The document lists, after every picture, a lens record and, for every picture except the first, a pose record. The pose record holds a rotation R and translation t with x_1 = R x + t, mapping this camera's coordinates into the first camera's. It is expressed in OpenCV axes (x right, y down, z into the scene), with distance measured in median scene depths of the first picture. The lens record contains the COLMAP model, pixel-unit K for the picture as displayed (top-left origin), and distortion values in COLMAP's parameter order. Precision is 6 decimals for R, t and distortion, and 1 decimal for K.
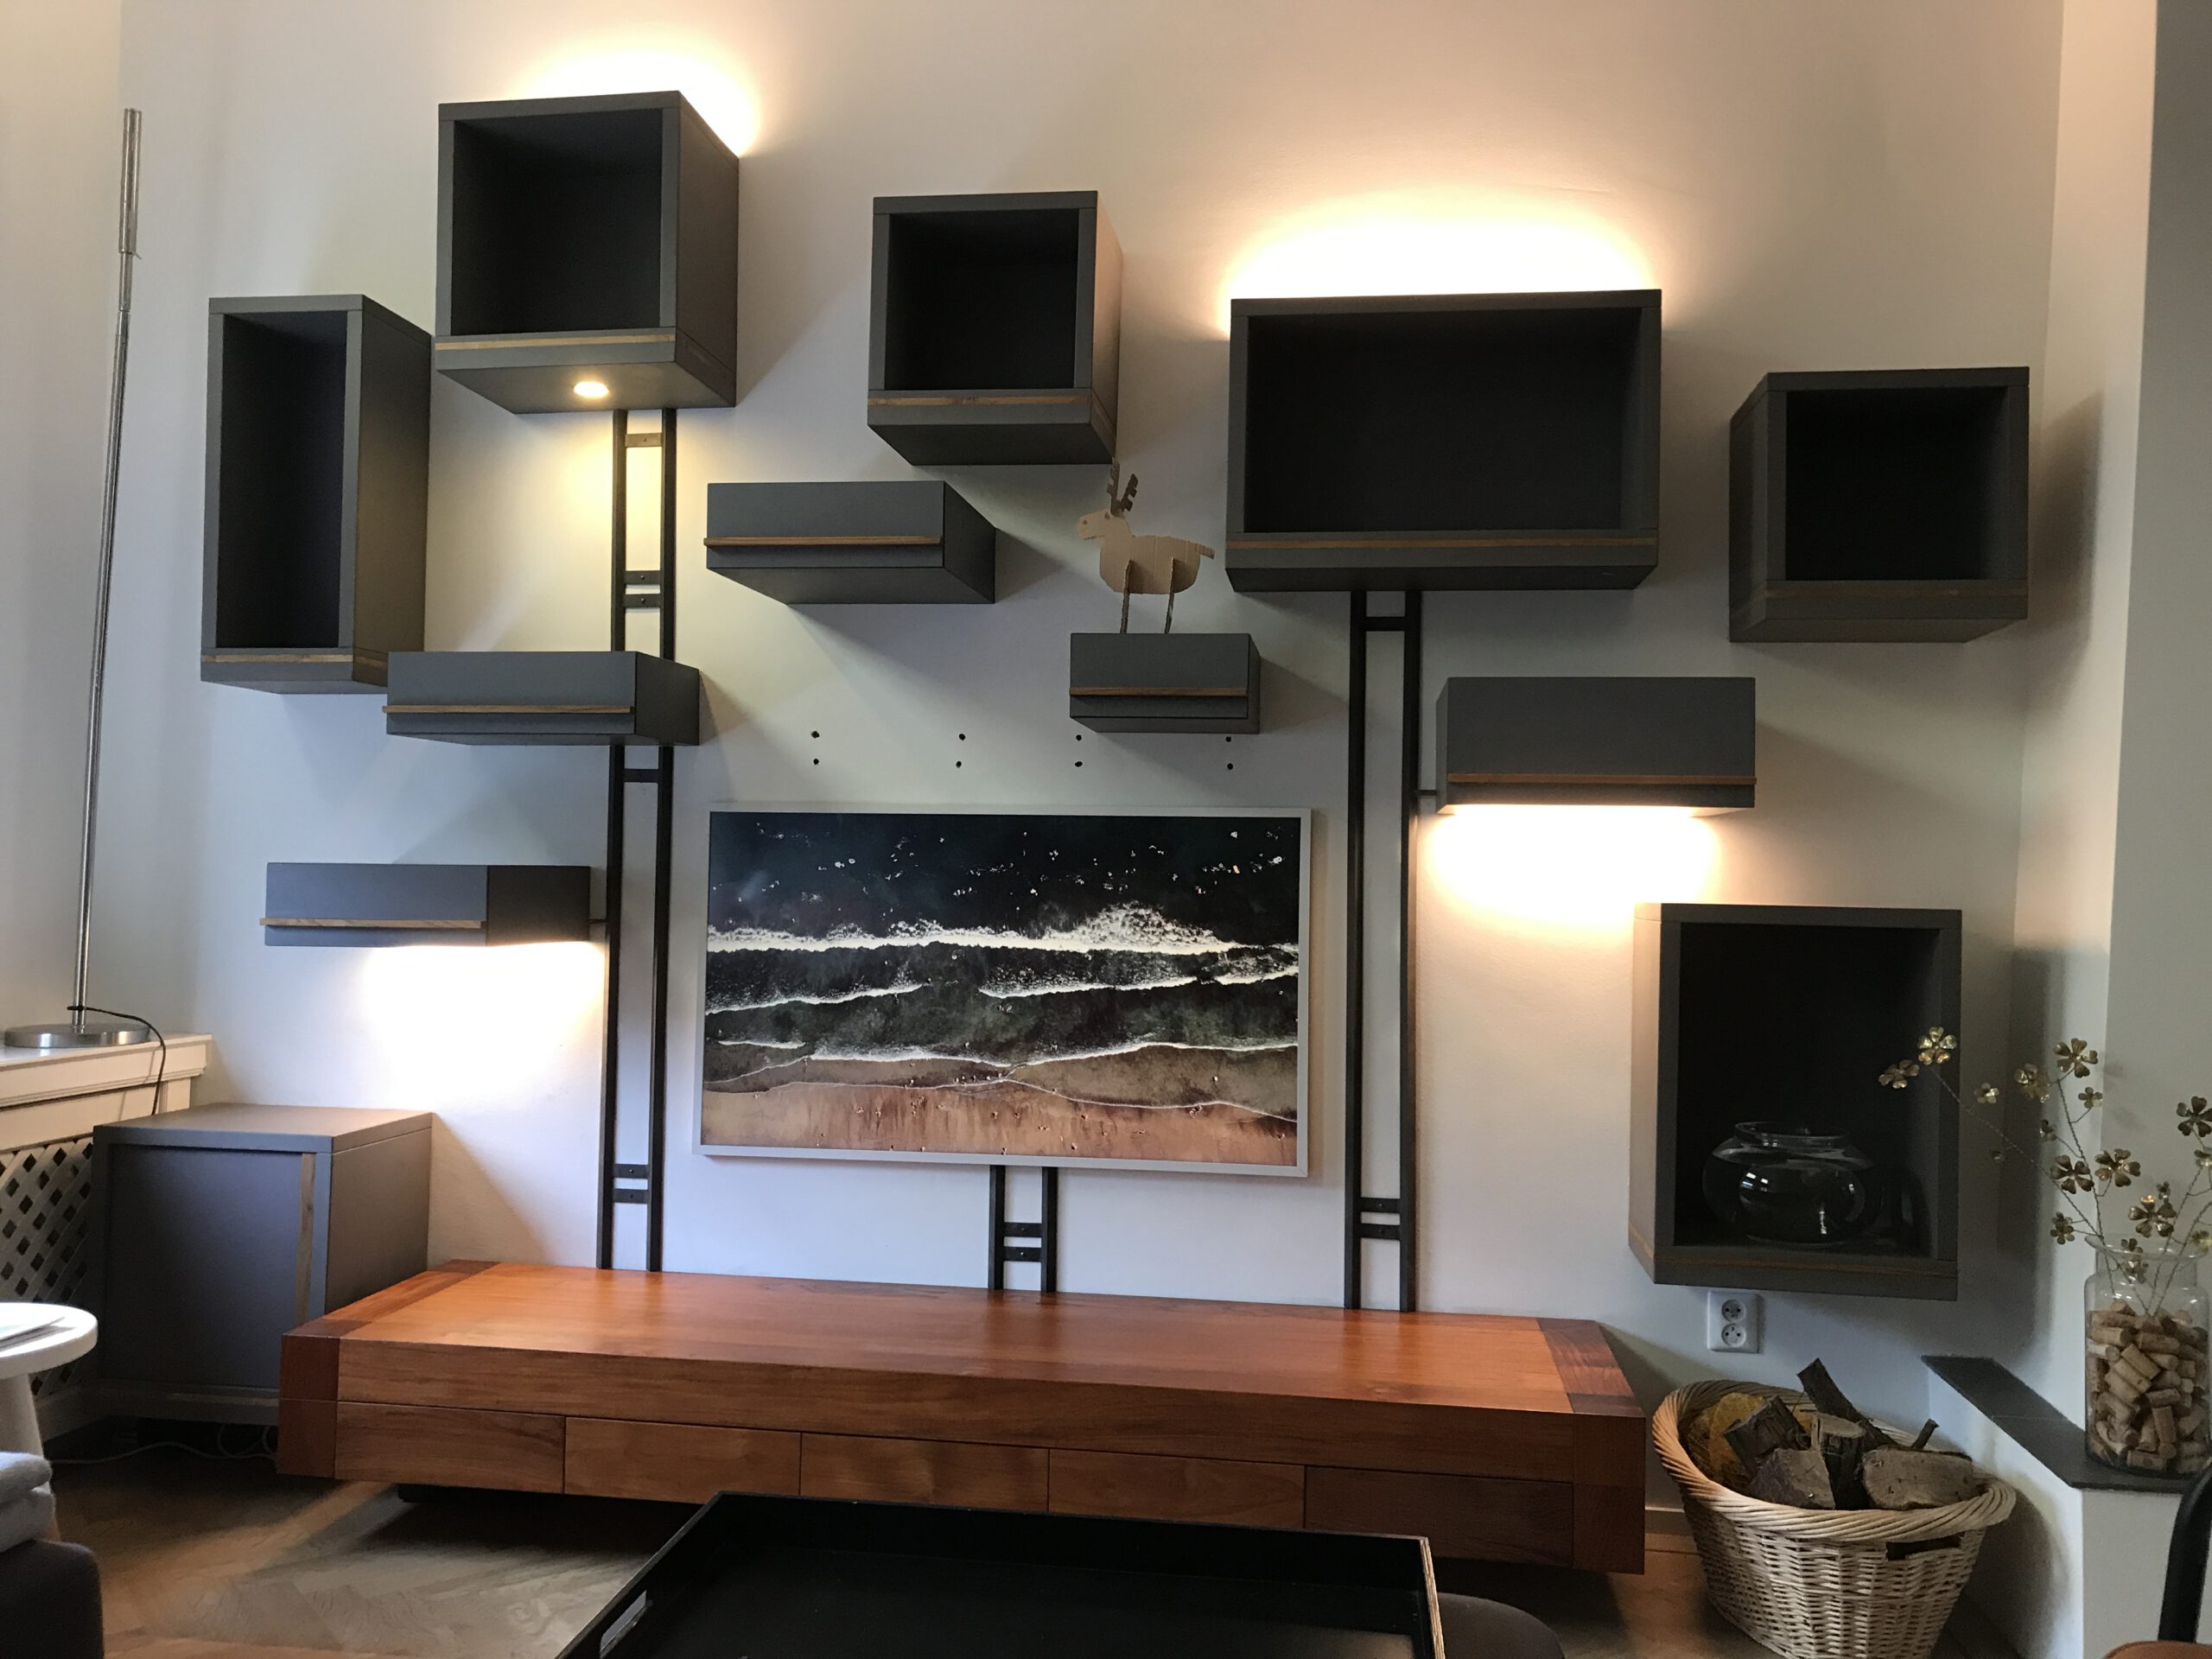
lens RADIAL K [[1829.0, 0, 1104.9], [0, 1829.0, 788.2], [0, 0, 1]] dist [0.018651, -0.008411]
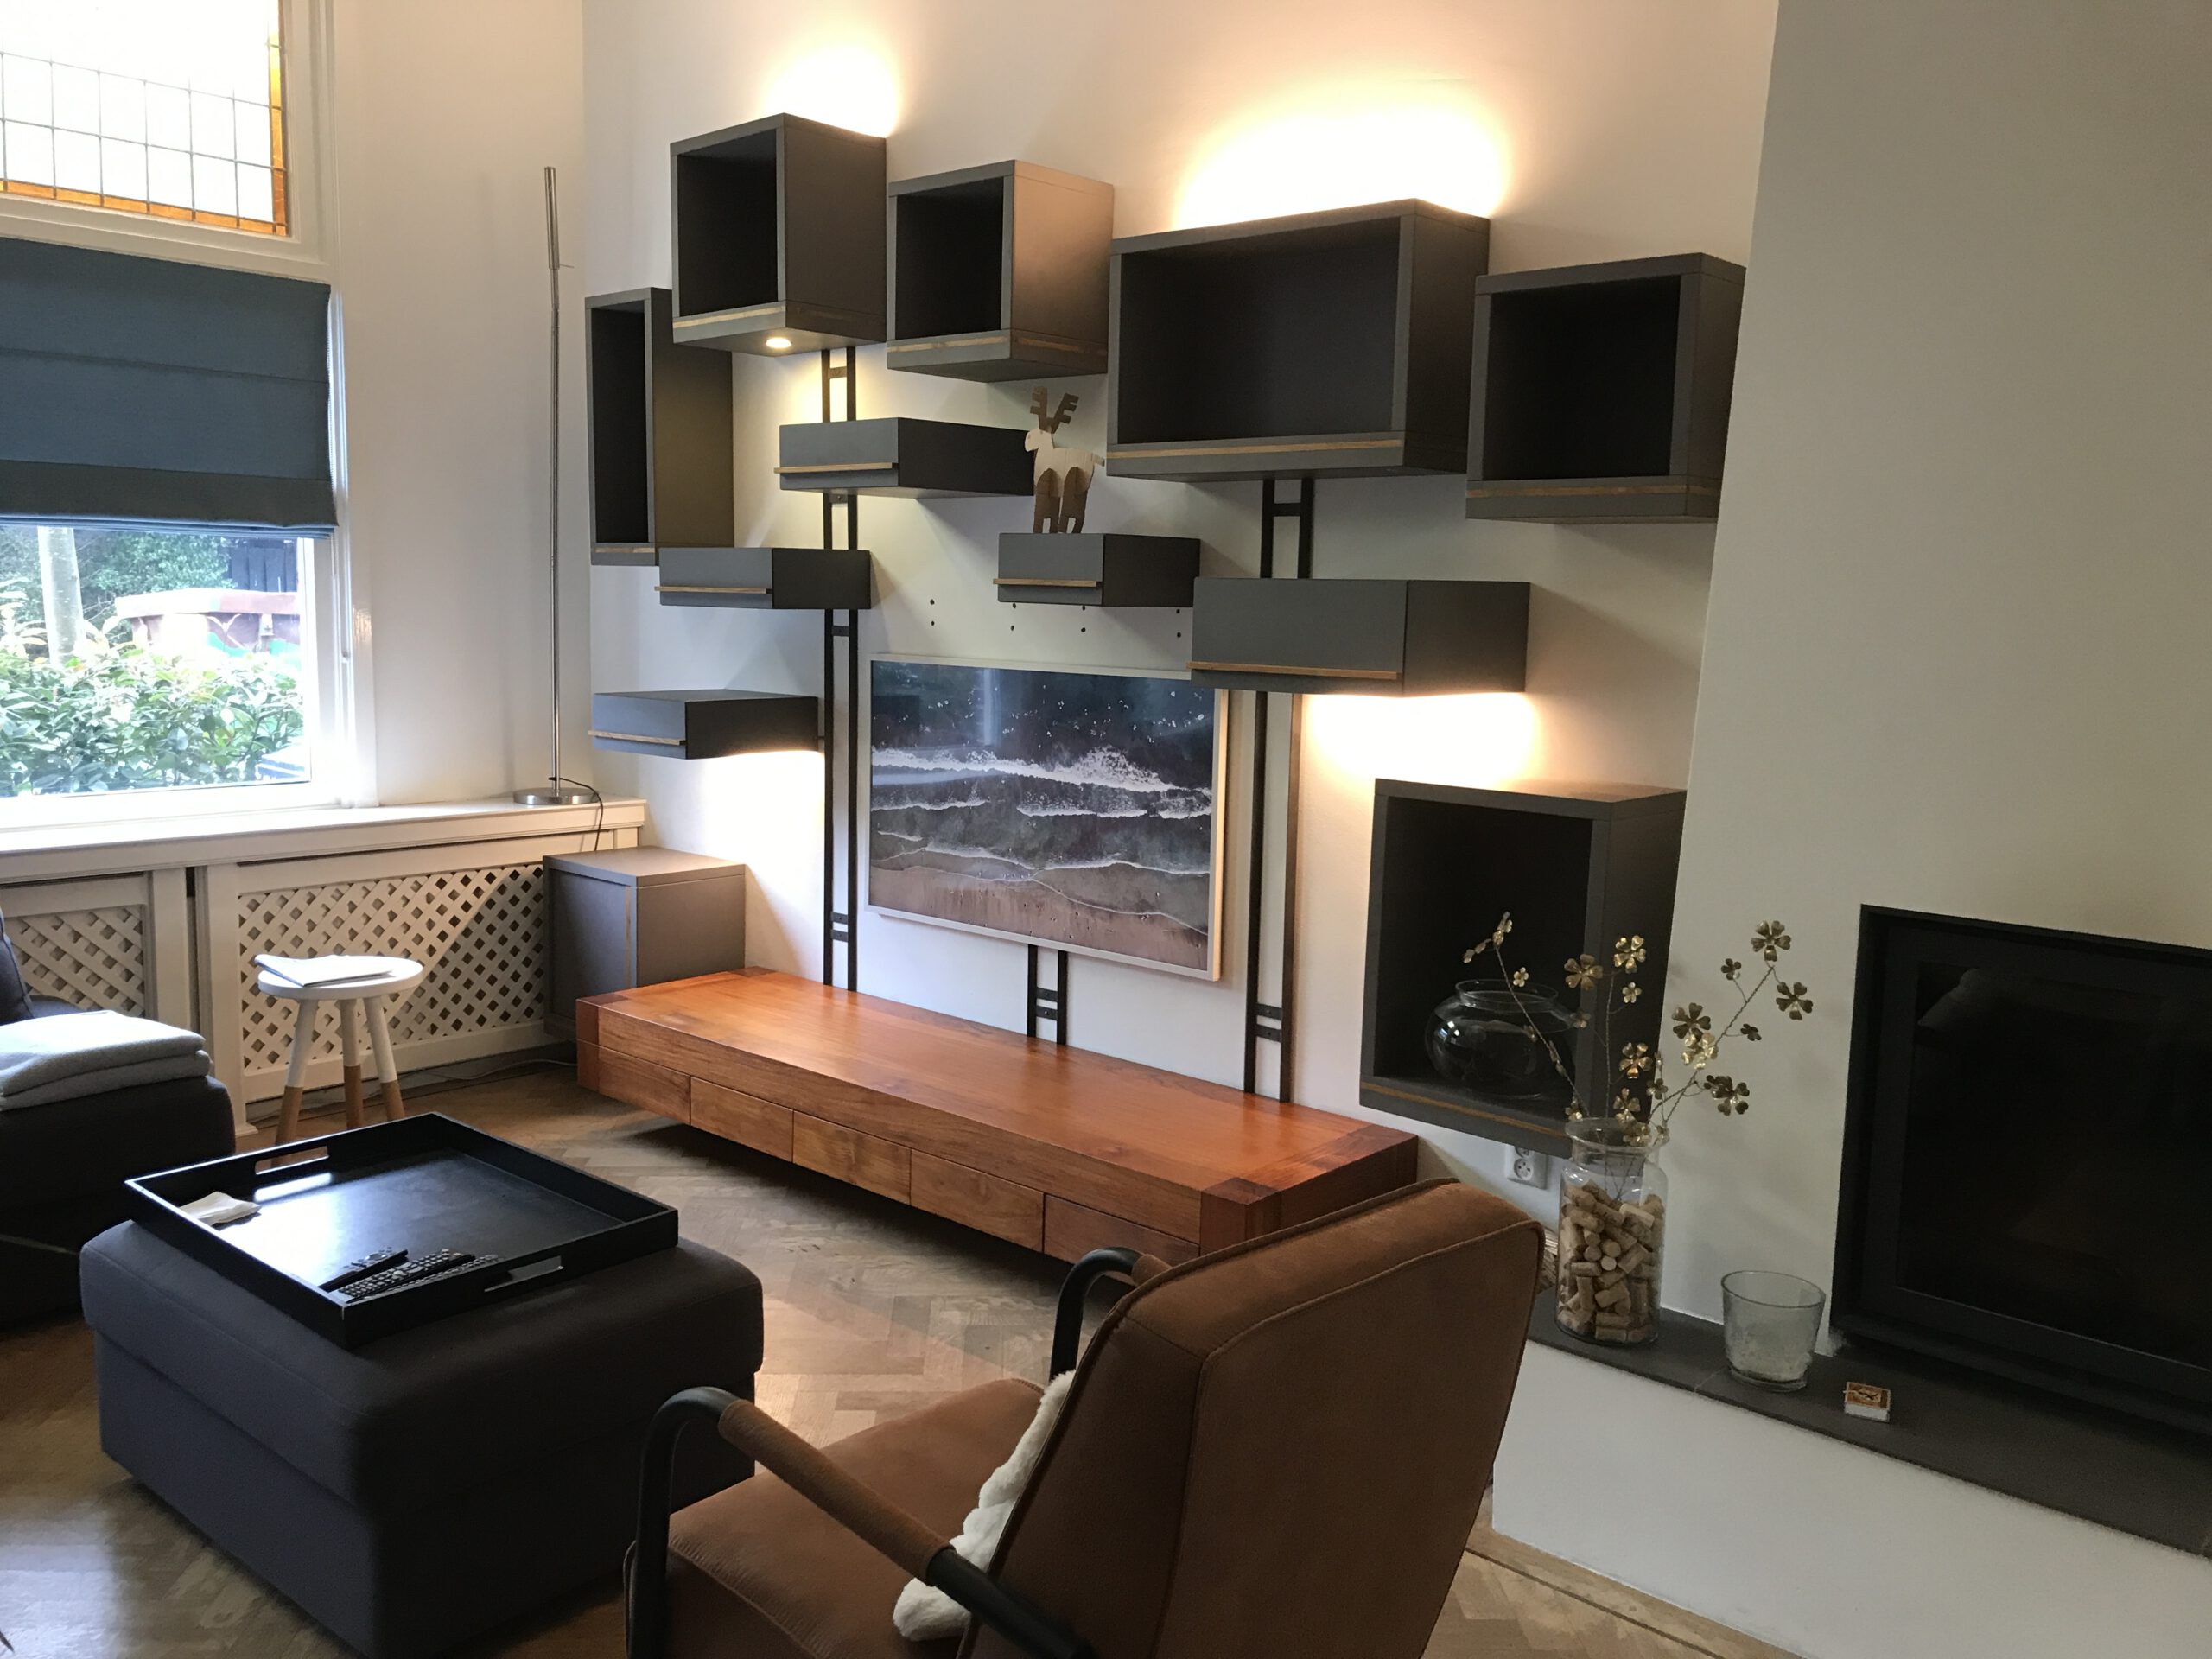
lens RADIAL K [[1846.3, 0, 1106.0], [0, 1846.3, 829.5], [0, 0, 1]] dist [0.052106, -0.012323]
pose [[0.820938, 0.075190, -0.566045, 0.712999], [0.020165, 0.986857, 0.160334, -0.080133], [0.570661, -0.143039, 0.808632, -0.006928]]
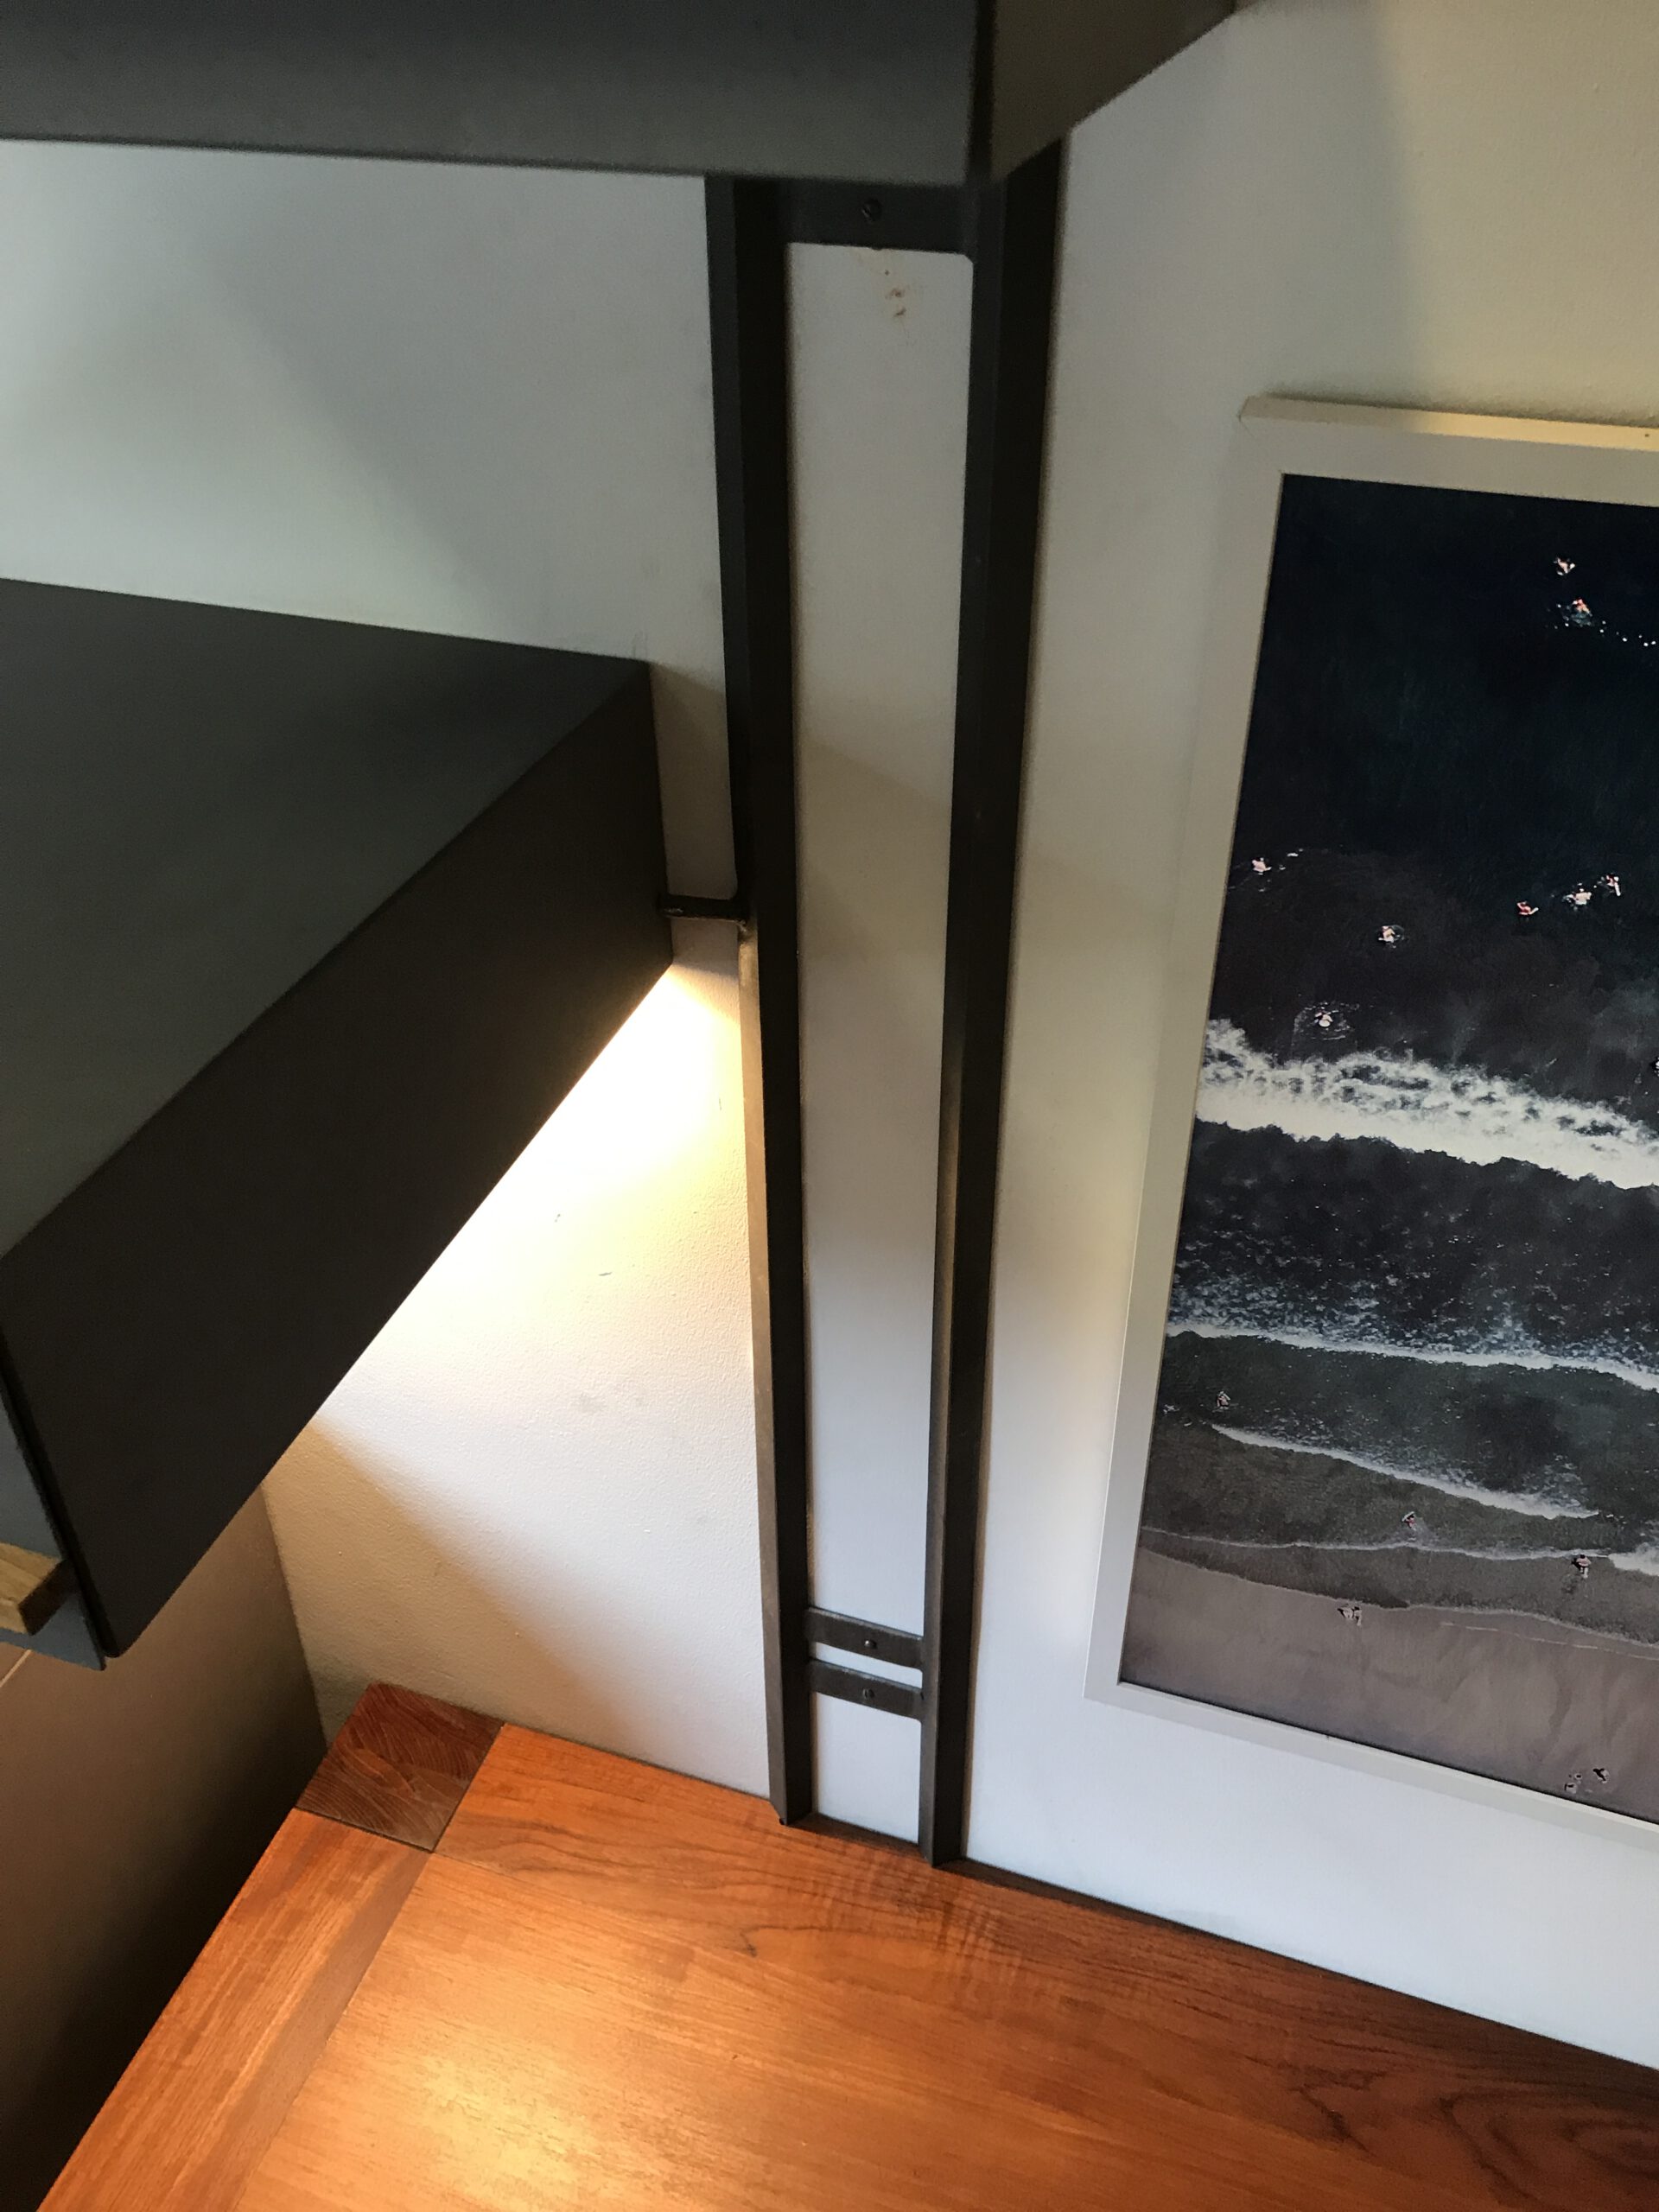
lens RADIAL K [[1846.3, 0, 842.6], [0, 1846.3, 1096.9], [0, 0, 1]] dist [0.052106, -0.012323]
pose [[0.981027, 0.102356, -0.164647, -0.227696], [0.022020, 0.784943, 0.619176, -0.052706], [0.192614, -0.611054, 0.767797, 0.841890]]
